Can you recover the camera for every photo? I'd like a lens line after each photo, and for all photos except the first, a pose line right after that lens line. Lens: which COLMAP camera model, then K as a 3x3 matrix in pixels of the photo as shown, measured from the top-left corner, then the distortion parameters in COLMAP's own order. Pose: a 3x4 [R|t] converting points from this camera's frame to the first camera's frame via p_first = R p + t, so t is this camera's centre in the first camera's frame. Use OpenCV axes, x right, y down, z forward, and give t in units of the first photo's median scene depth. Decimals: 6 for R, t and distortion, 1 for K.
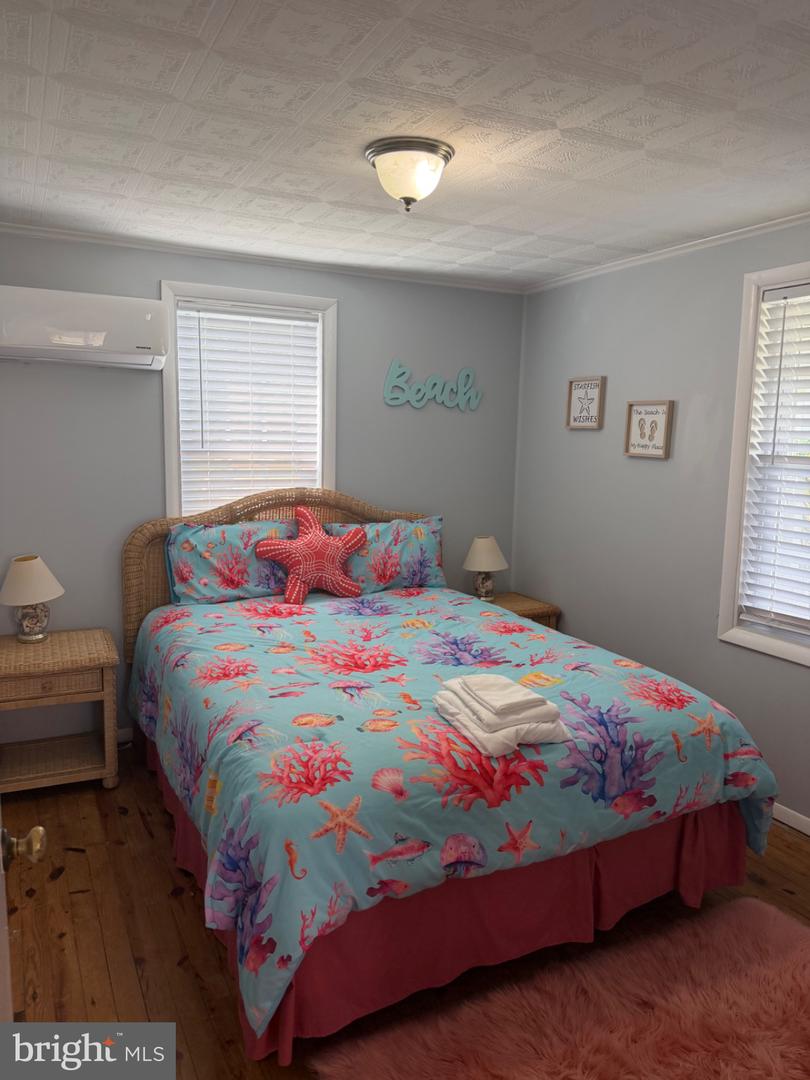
lens RADIAL K [[753.6, 0, 402.1], [0, 753.6, 535.5], [0, 0, 1]] dist [0.107684, -0.112699]
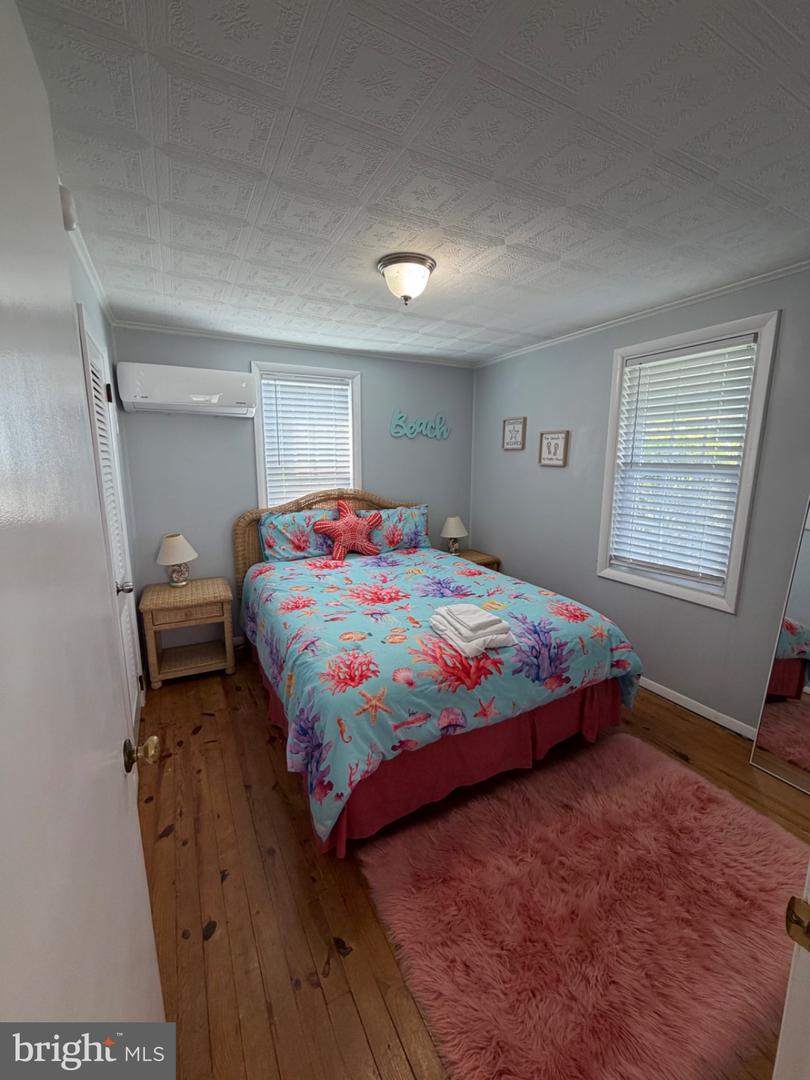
lens RADIAL K [[423.8, 0, 405.3], [0, 423.8, 533.9], [0, 0, 1]] dist [0.012952, -0.000170]
pose [[0.999649, -0.021805, 0.015017, -0.016678], [0.021202, 0.999005, 0.039233, 0.001479], [-0.015858, -0.038900, 0.999117, 0.128459]]
